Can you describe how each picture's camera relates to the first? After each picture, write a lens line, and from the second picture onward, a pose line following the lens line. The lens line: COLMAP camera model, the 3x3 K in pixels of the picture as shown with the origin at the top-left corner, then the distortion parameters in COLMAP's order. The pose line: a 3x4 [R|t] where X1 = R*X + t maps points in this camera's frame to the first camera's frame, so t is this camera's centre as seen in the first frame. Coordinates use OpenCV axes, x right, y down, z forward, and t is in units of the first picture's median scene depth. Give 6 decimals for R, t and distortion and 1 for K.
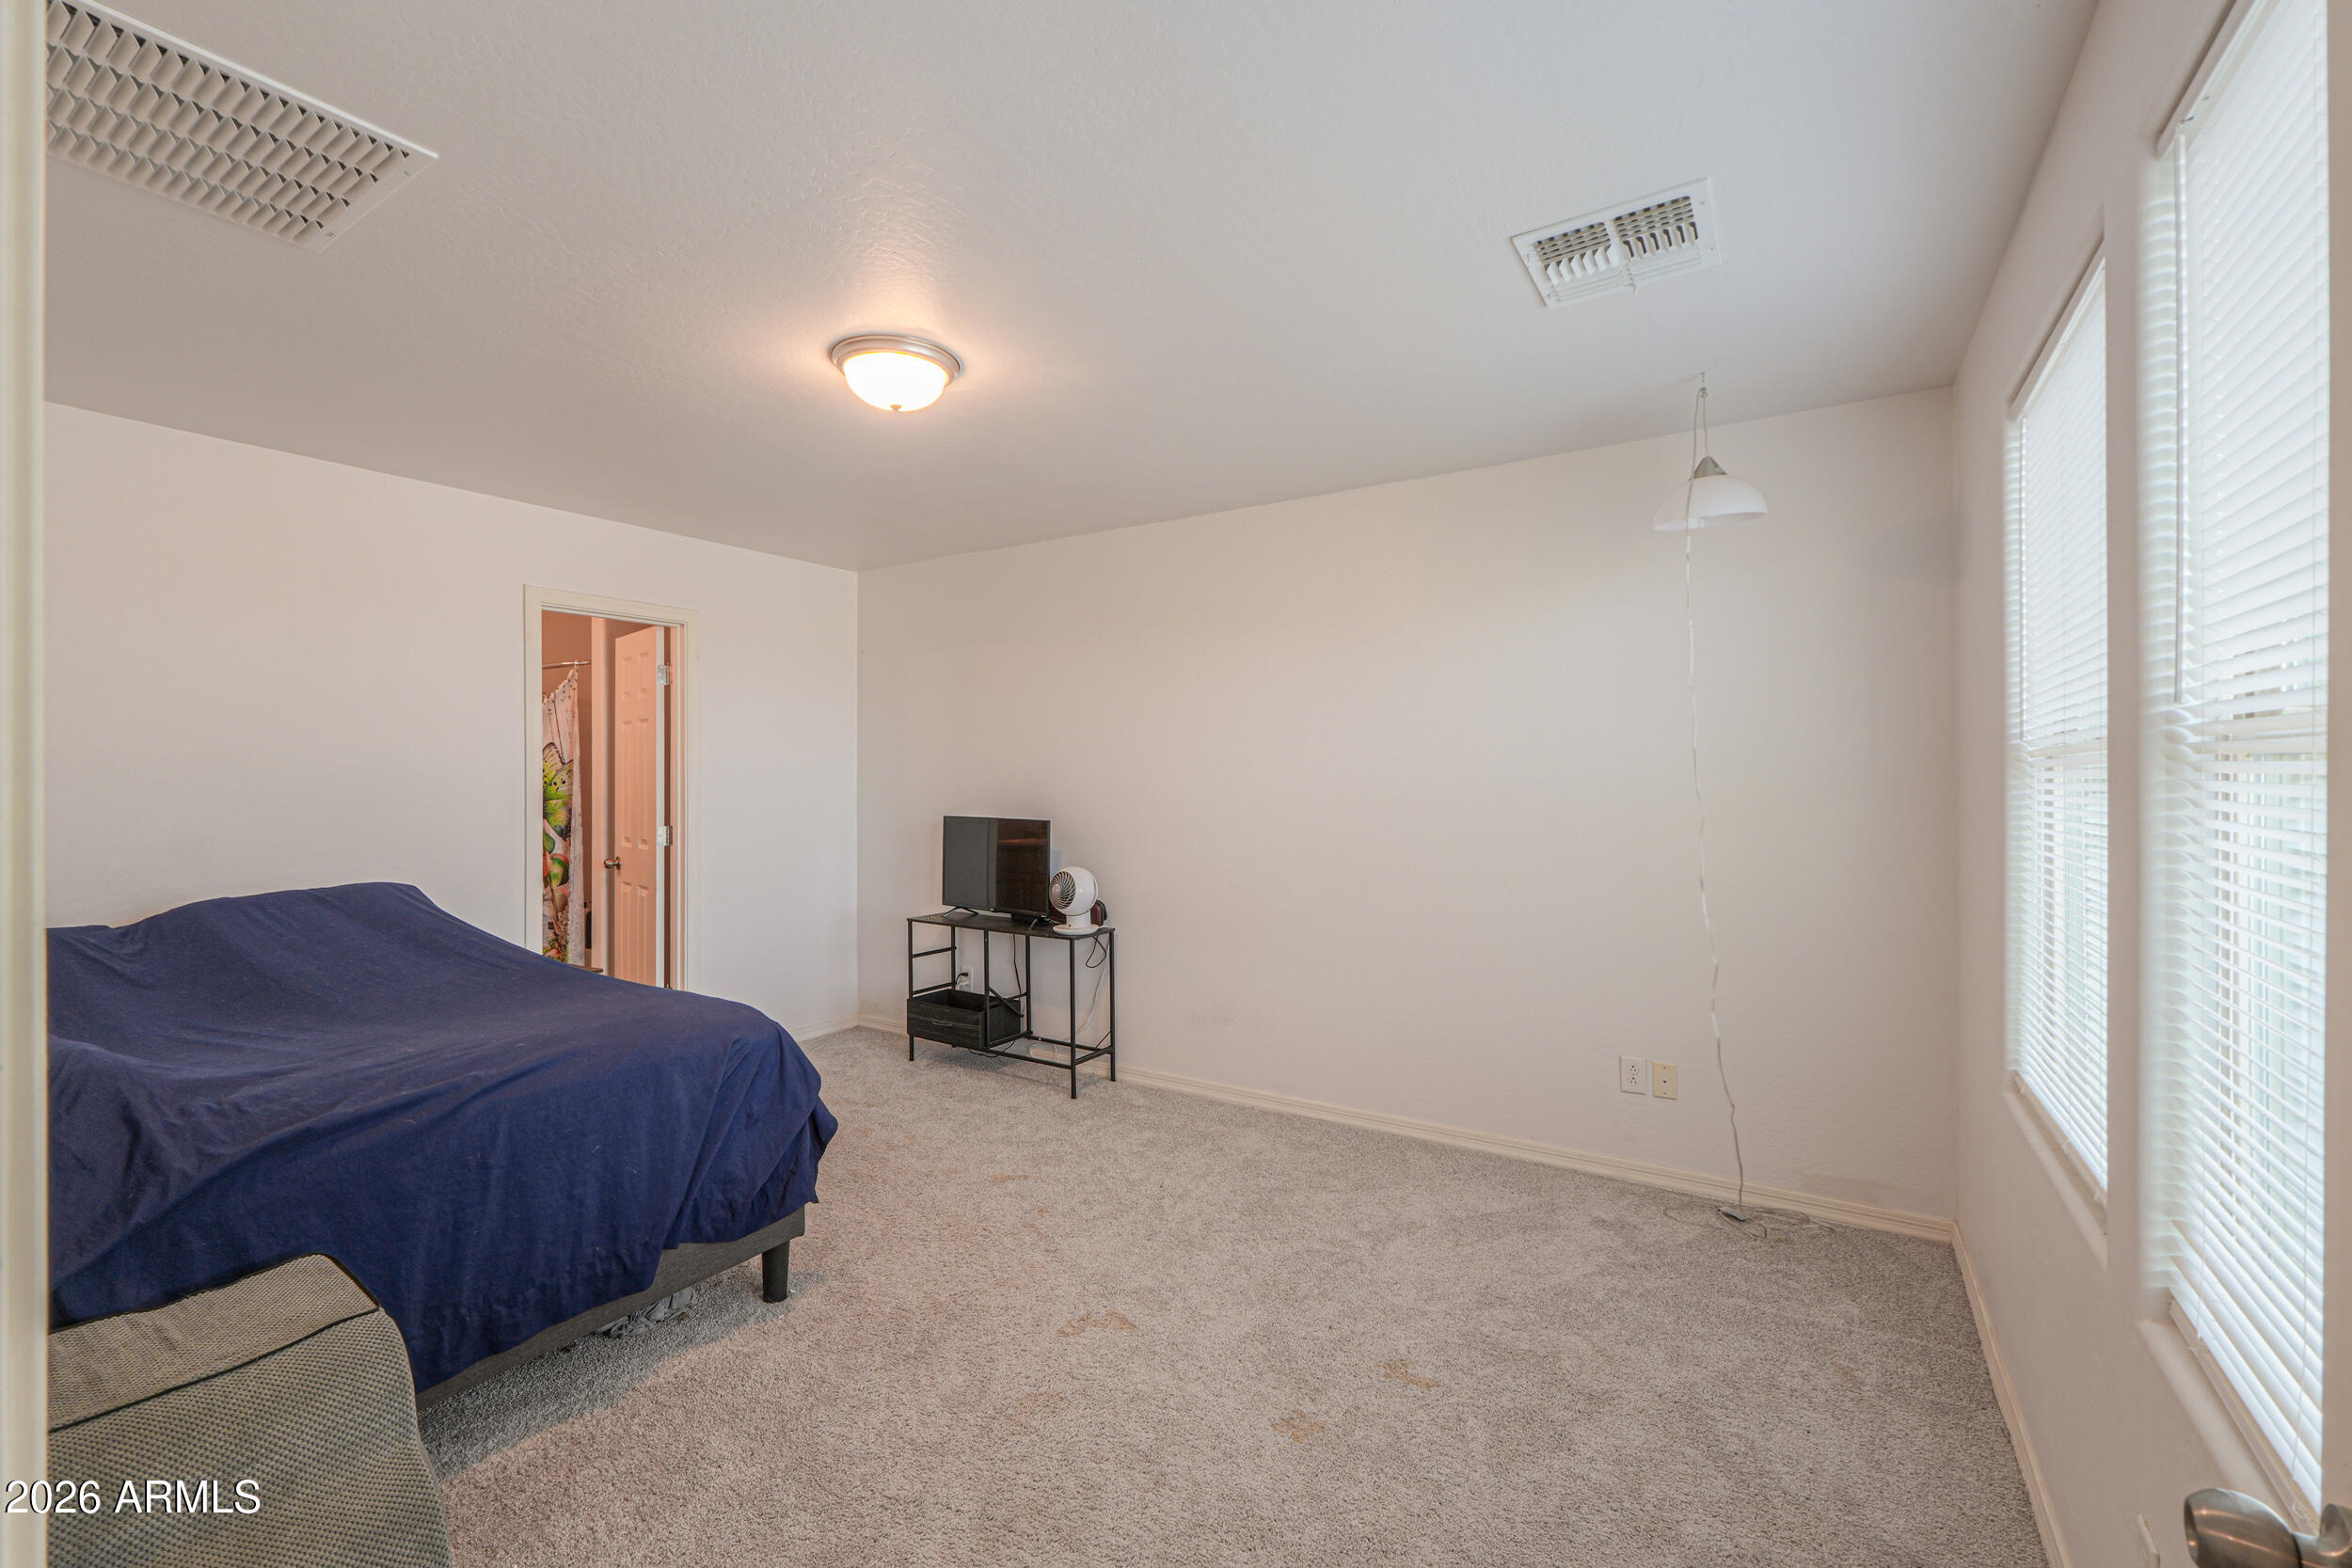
lens RADIAL K [[988.9, 0, 1176.0], [0, 988.9, 784.0], [0, 0, 1]] dist [0.026940, -0.020134]
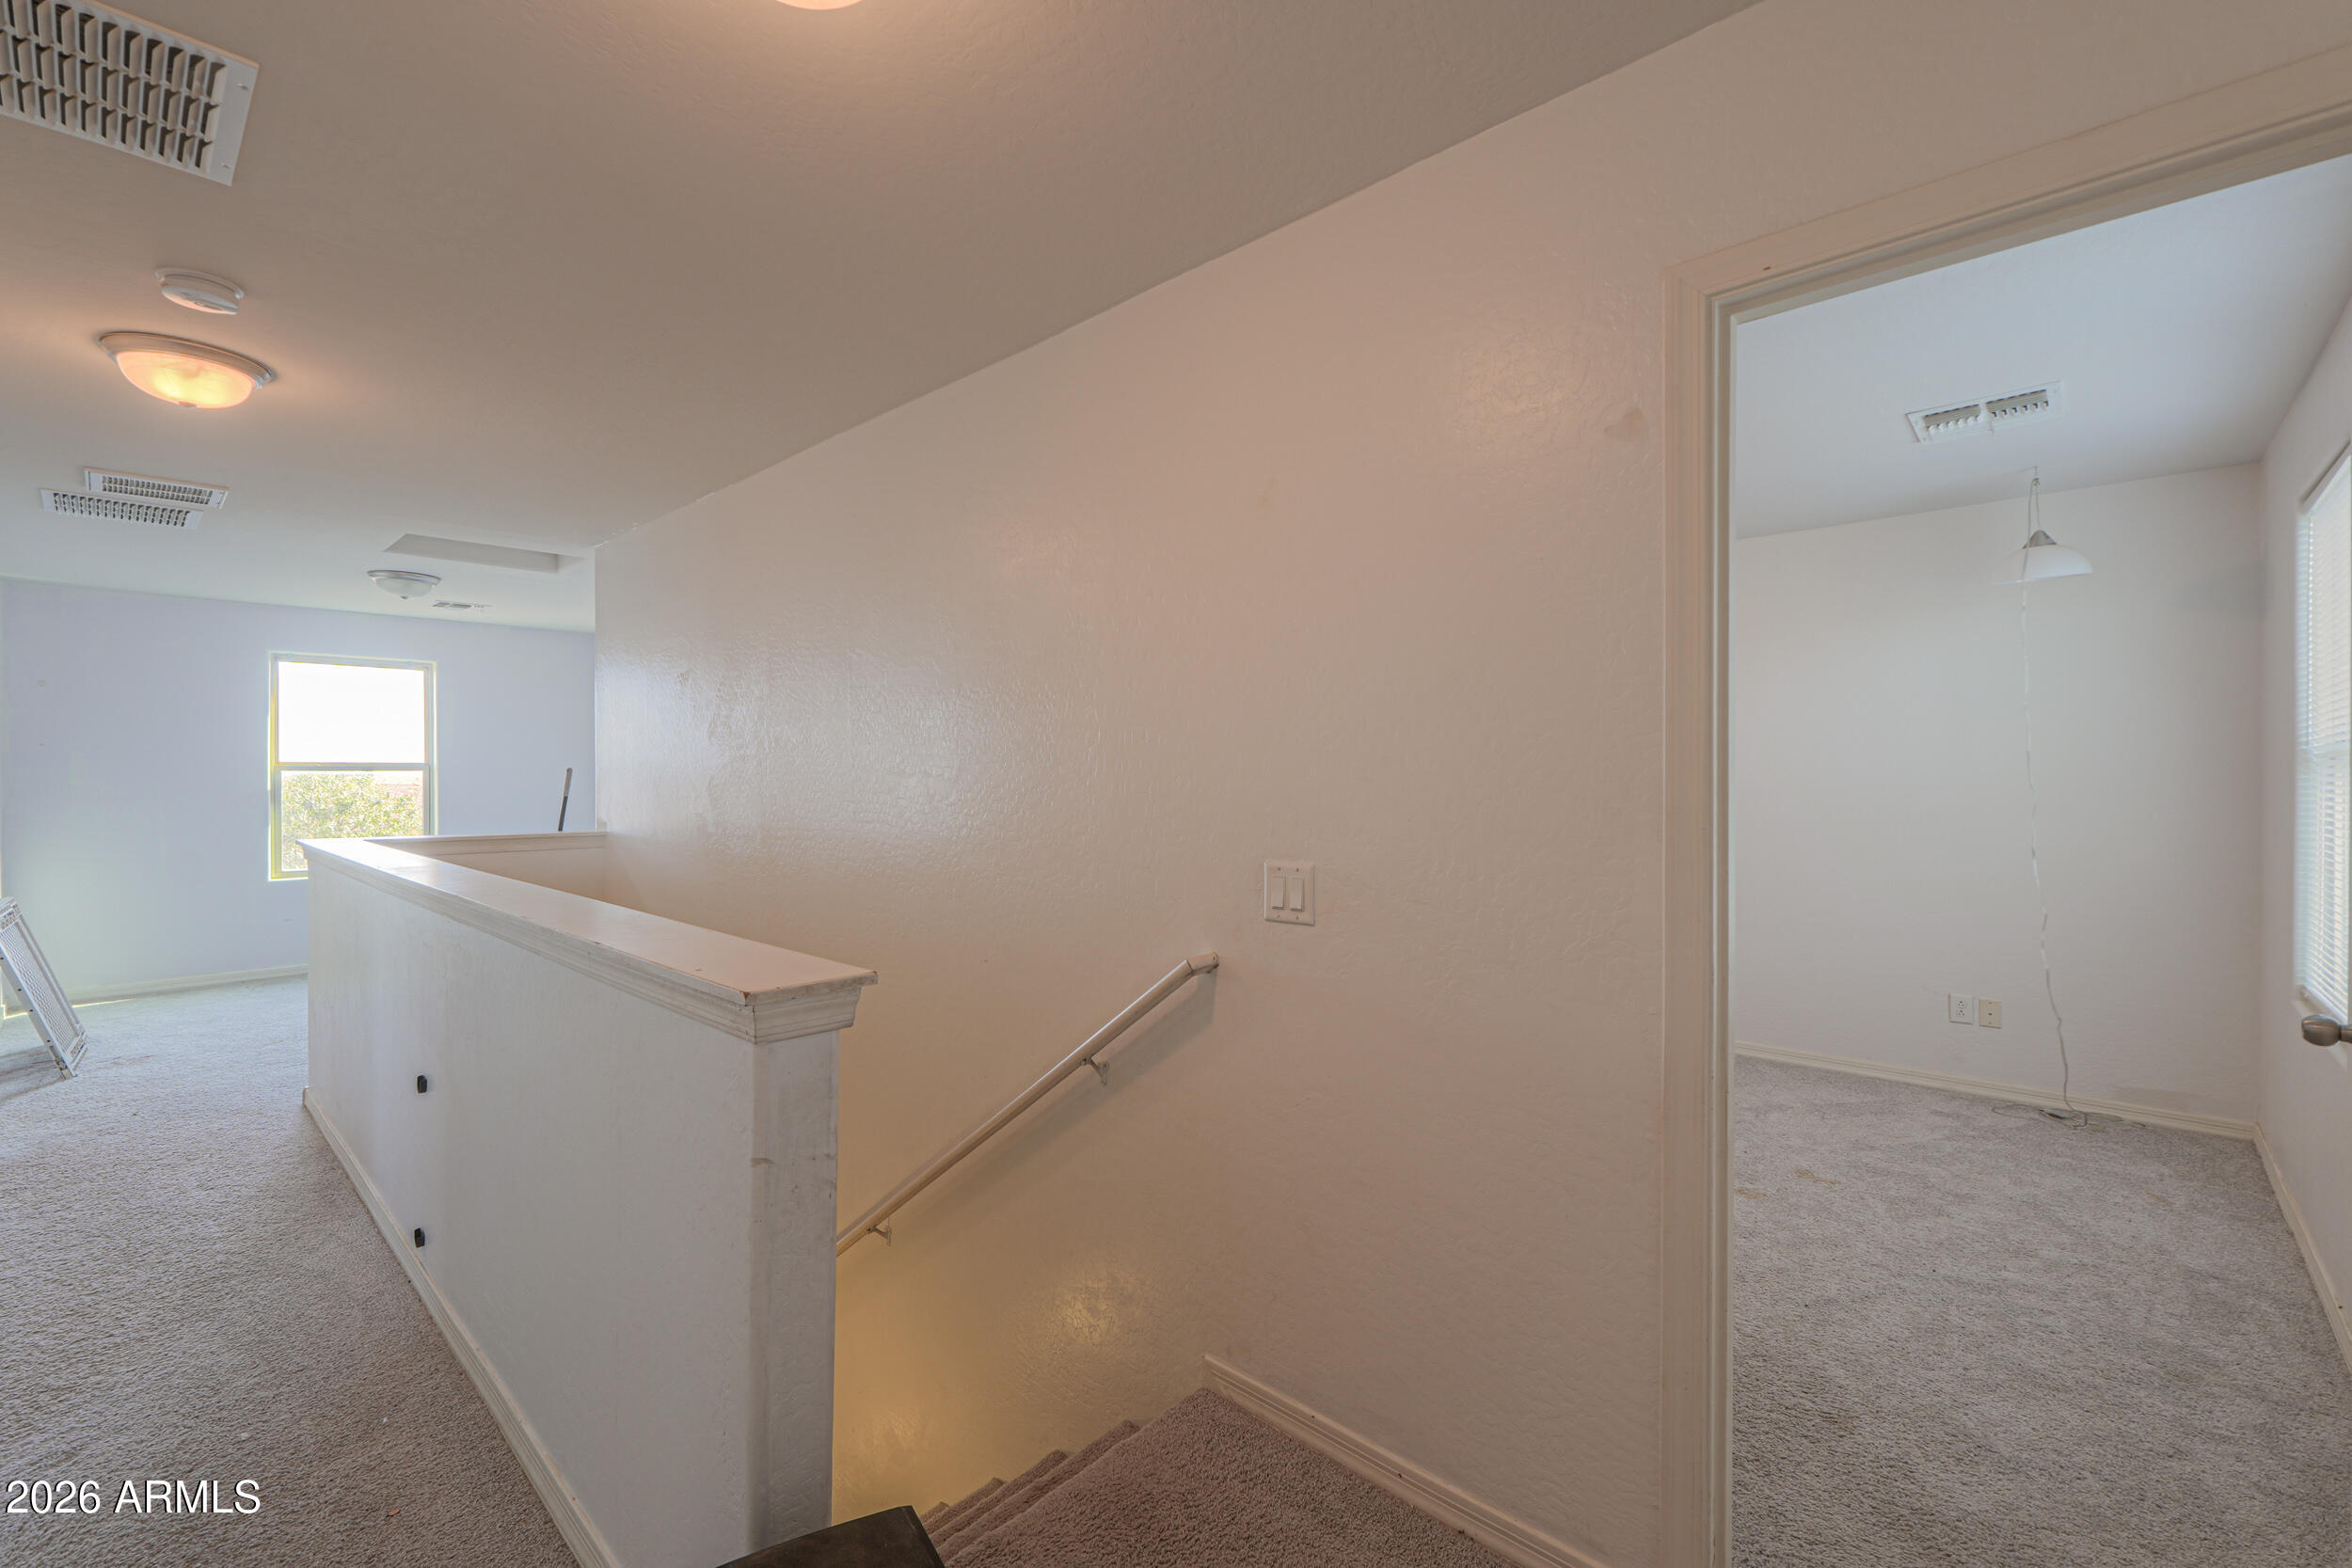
lens RADIAL K [[994.6, 0, 1173.0], [0, 994.6, 778.6], [0, 0, 1]] dist [0.000177, -0.000713]
pose [[0.983543, 0.003672, -0.180636, -0.368212], [-0.003329, 0.999992, 0.002204, 0.002580], [0.180642, -0.001567, 0.983548, -0.520440]]
